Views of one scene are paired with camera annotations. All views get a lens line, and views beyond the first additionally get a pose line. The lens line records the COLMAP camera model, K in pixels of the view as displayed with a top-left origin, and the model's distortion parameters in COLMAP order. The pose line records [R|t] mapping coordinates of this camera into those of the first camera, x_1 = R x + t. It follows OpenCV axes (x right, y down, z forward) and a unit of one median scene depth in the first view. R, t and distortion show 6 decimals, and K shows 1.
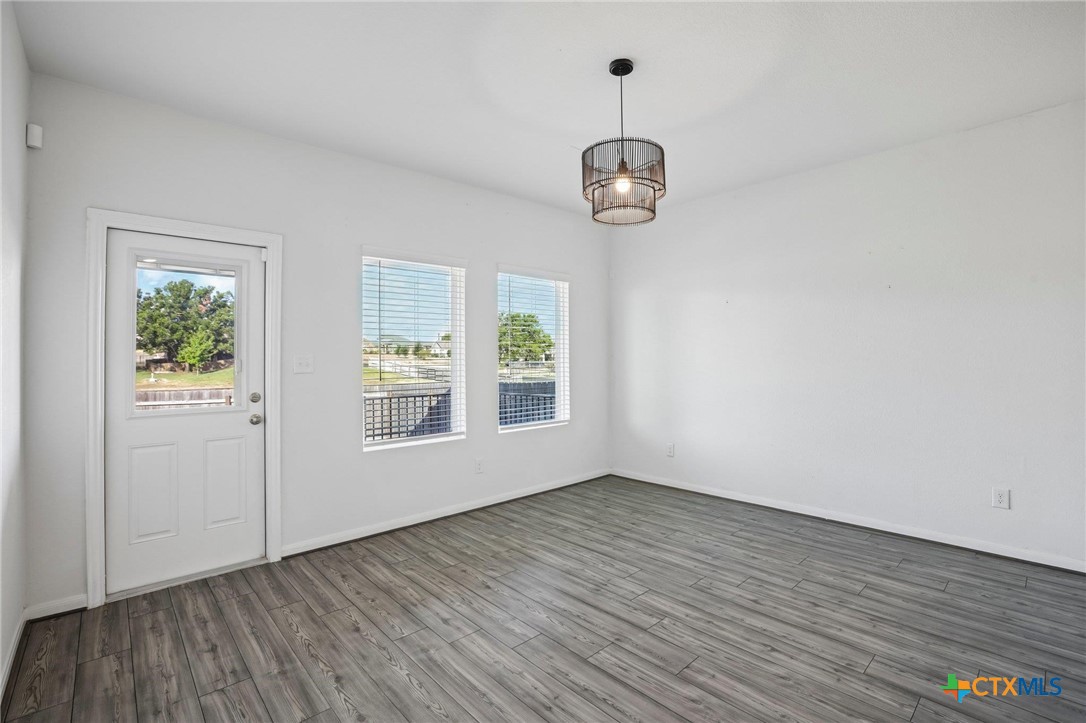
lens RADIAL K [[493.7, 0, 544.7], [0, 493.7, 349.4], [0, 0, 1]] dist [-0.044078, 0.007020]
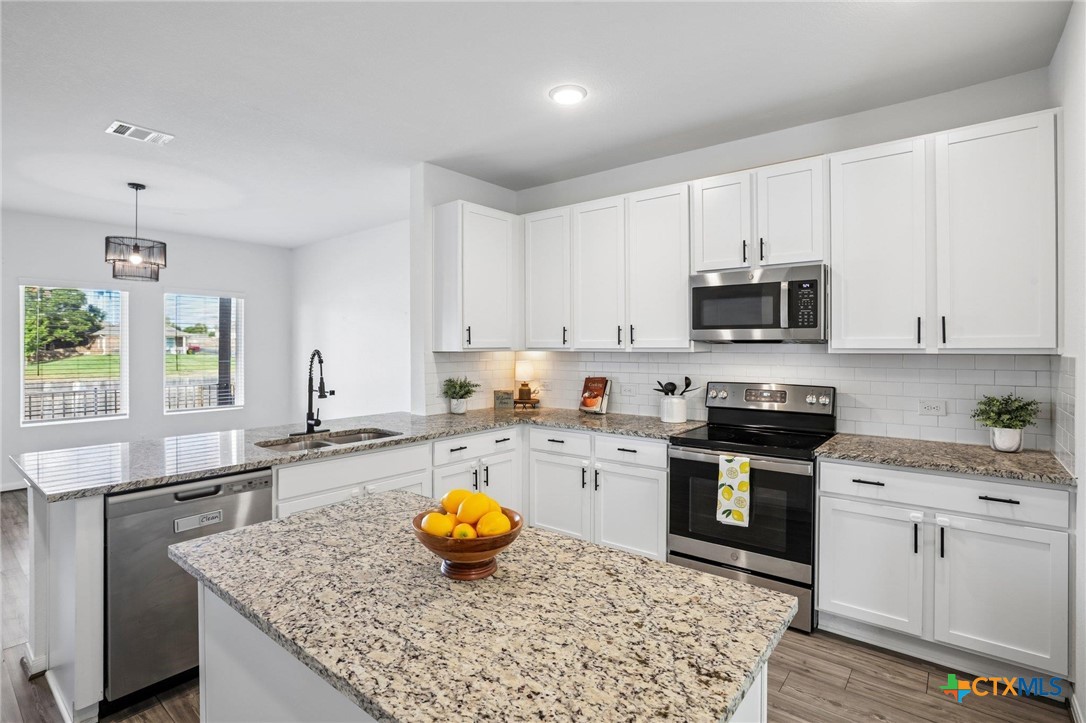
lens RADIAL K [[536.6, 0, 499.2], [0, 536.6, 348.0], [0, 0, 1]] dist [-0.009693, -0.001608]
pose [[0.995398, 0.006446, 0.095607, 0.943102], [-0.008045, 0.999834, 0.016348, -0.057019], [-0.095486, -0.017042, 0.995285, -0.717987]]
